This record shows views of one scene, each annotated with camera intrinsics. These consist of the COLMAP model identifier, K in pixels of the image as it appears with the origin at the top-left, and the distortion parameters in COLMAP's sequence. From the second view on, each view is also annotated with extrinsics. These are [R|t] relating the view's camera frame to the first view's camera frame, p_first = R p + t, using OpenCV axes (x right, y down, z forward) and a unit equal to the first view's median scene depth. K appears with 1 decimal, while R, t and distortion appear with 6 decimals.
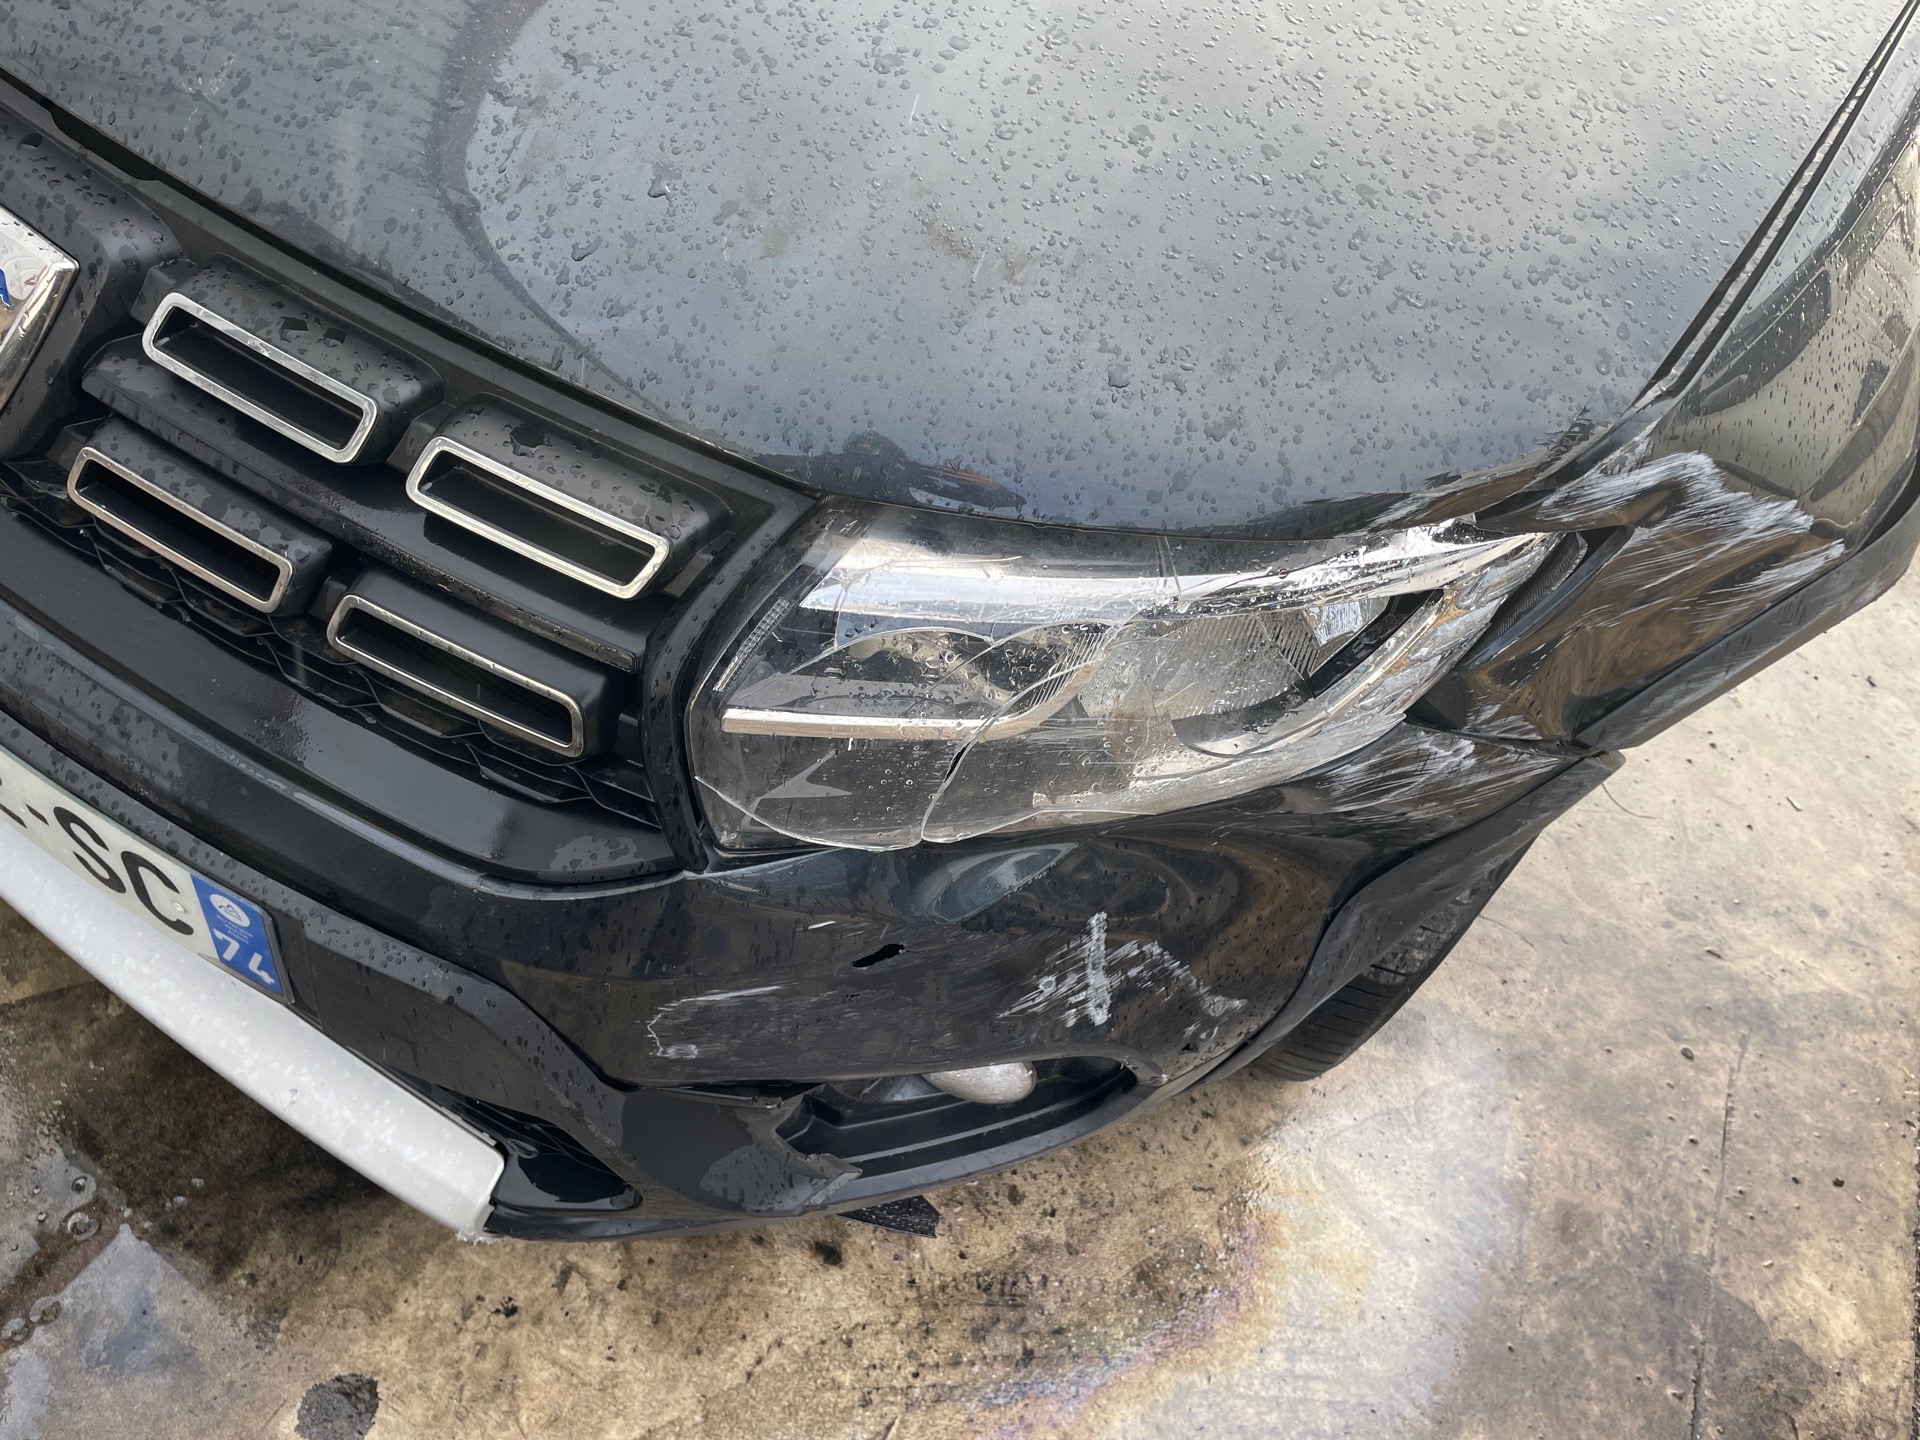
lens RADIAL K [[1449.0, 0, 968.1], [0, 1449.0, 717.3], [0, 0, 1]] dist [0.090183, -0.119336]
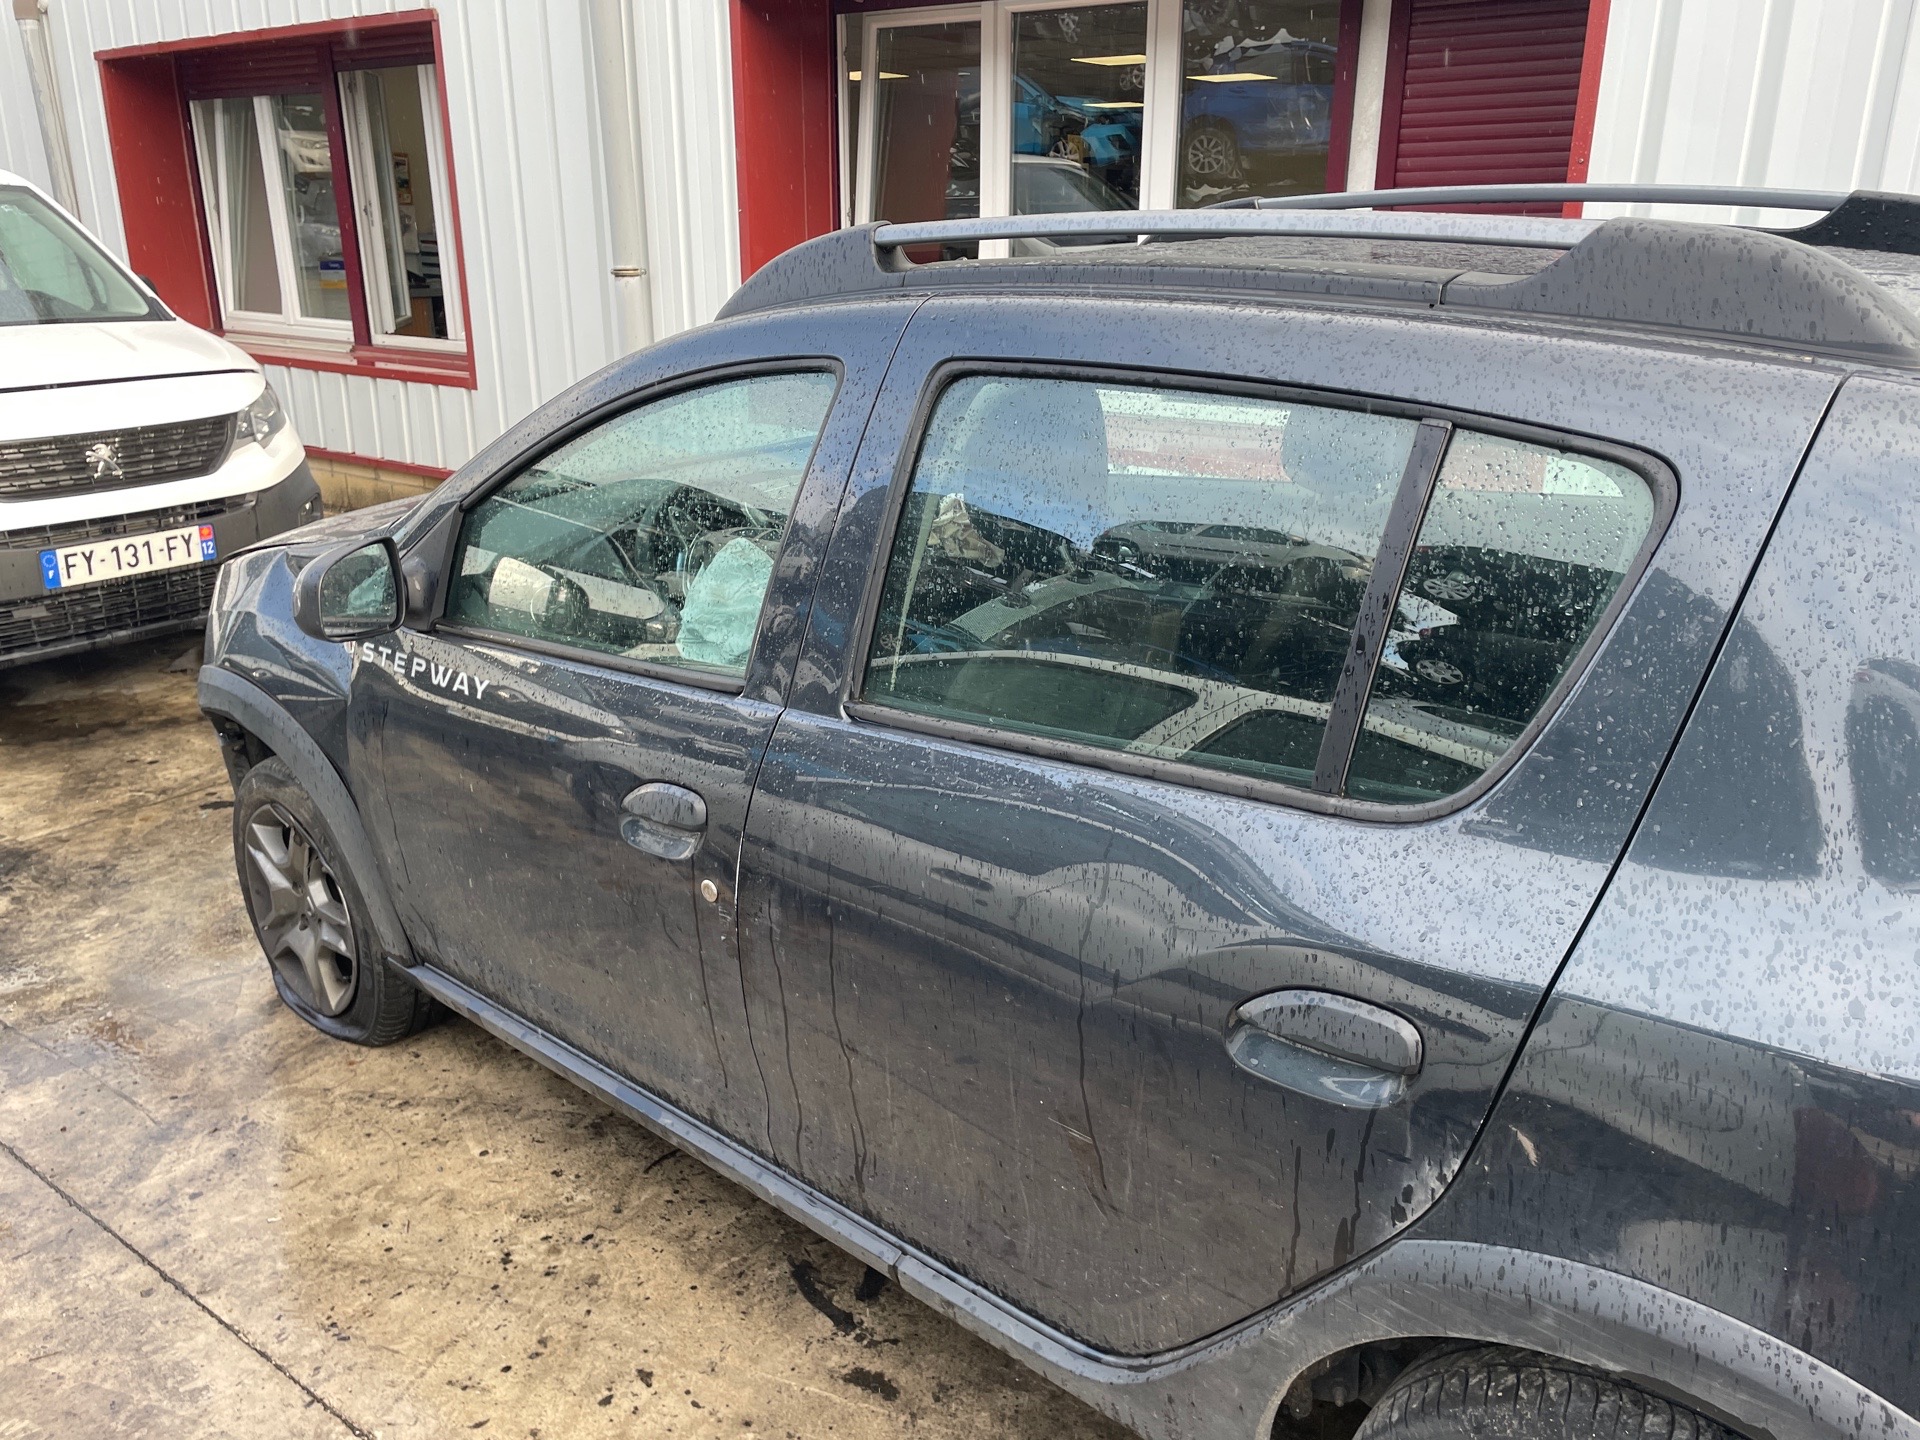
lens RADIAL K [[1449.0, 0, 968.1], [0, 1449.0, 717.3], [0, 0, 1]] dist [0.090183, -0.119336]
pose [[-0.137874, 0.117366, -0.983471, 2.680185], [-0.776476, 0.603626, 0.180890, -1.450288], [0.614879, 0.788582, 0.007908, 1.593406]]
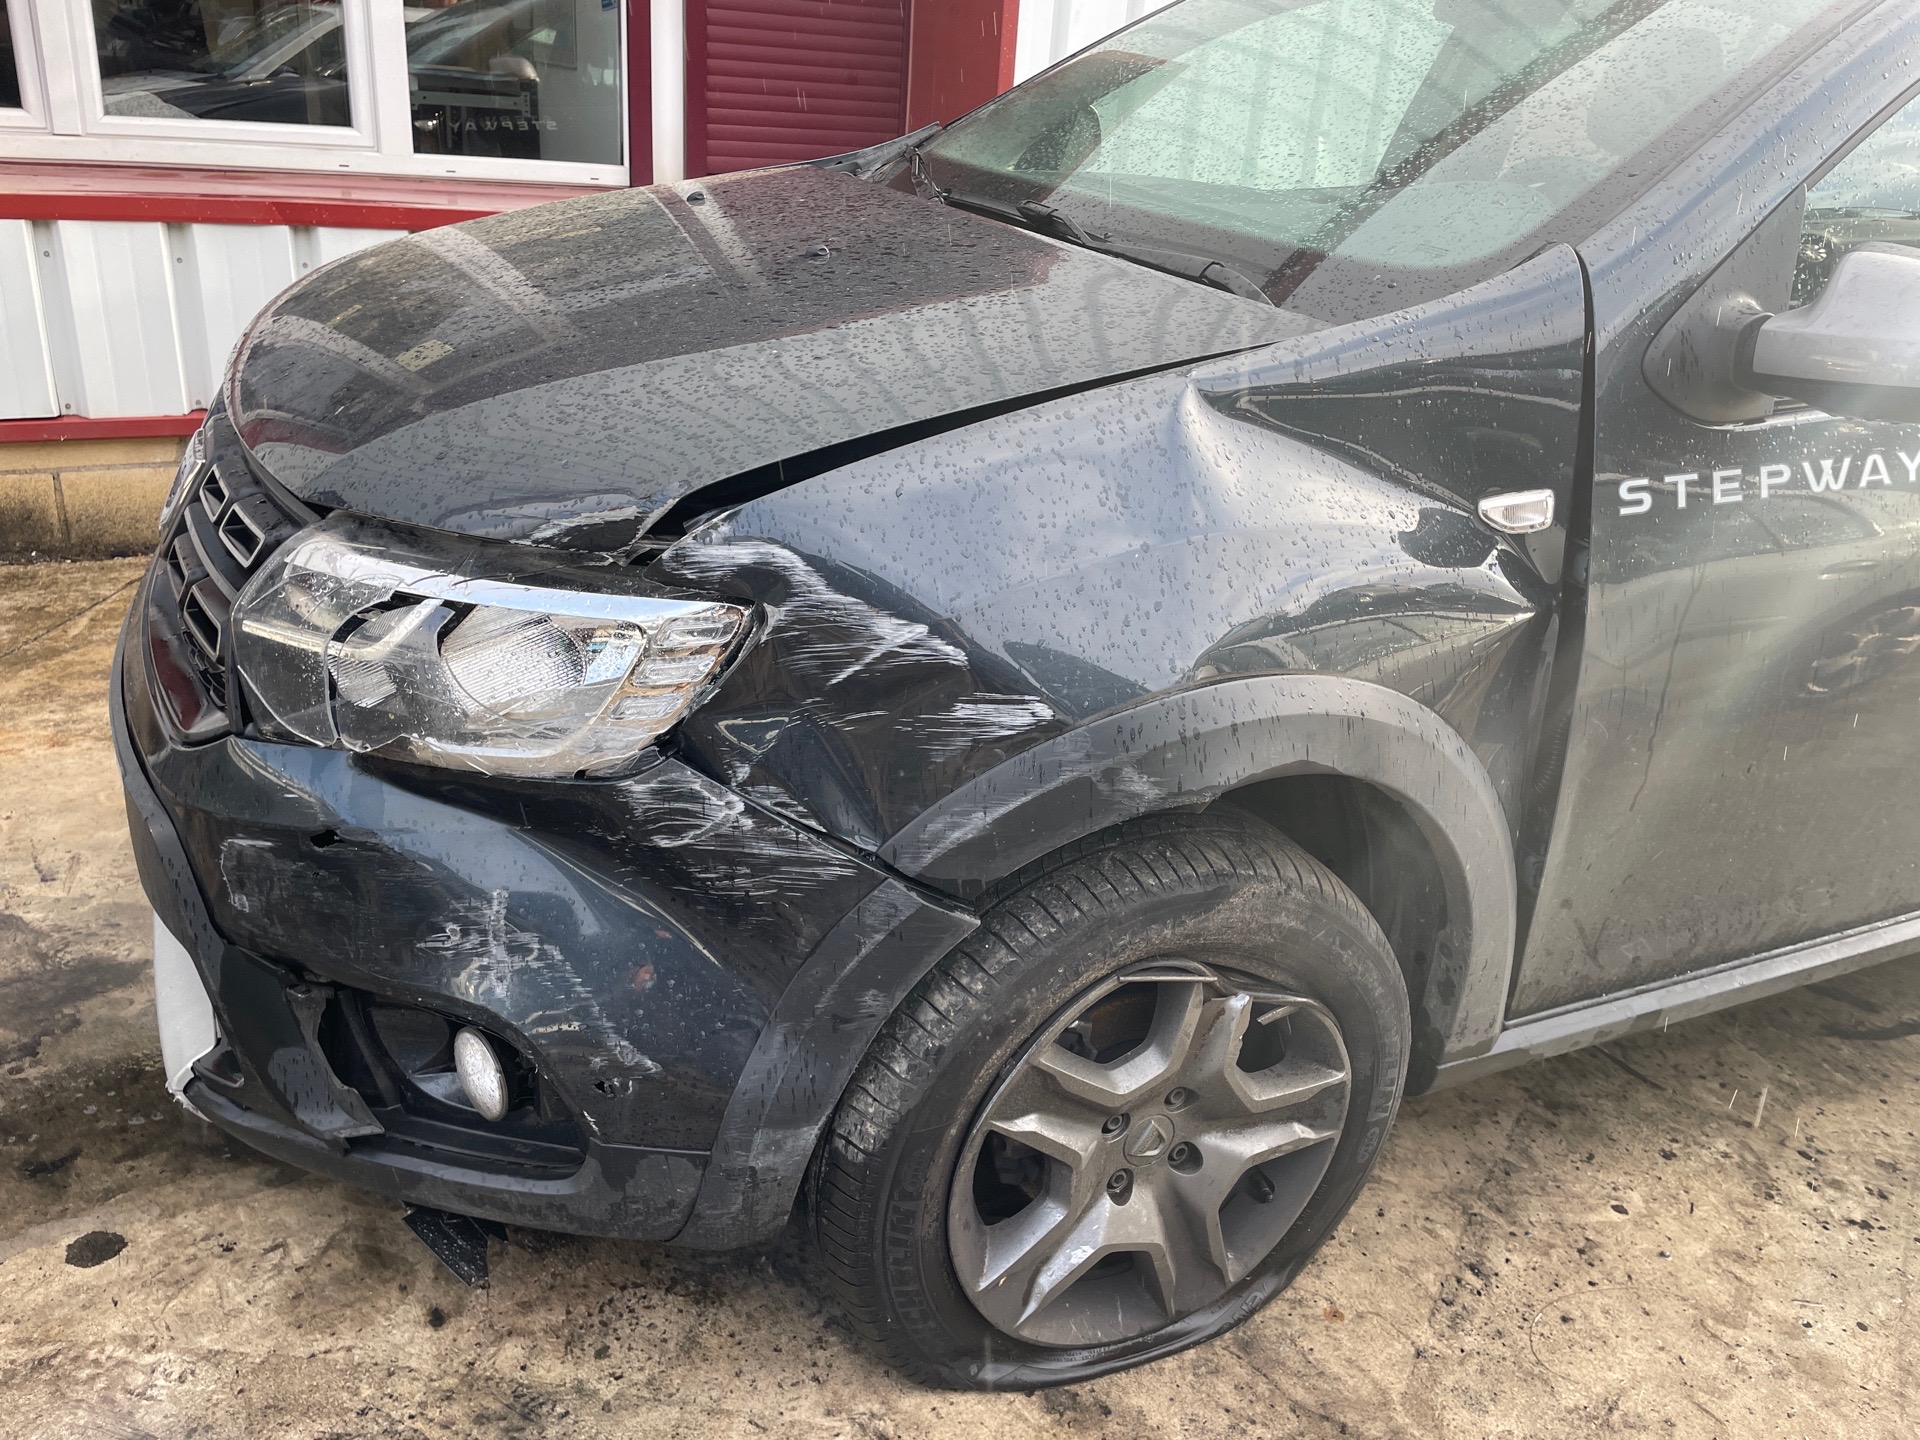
lens RADIAL K [[1449.2, 0, 970.9], [0, 1449.2, 702.6], [0, 0, 1]] dist [0.083383, -0.112883]
pose [[0.840882, 0.056971, -0.538212, 0.913585], [-0.332546, 0.838967, -0.430752, 0.329876], [0.427001, 0.541192, 0.724418, 0.056228]]
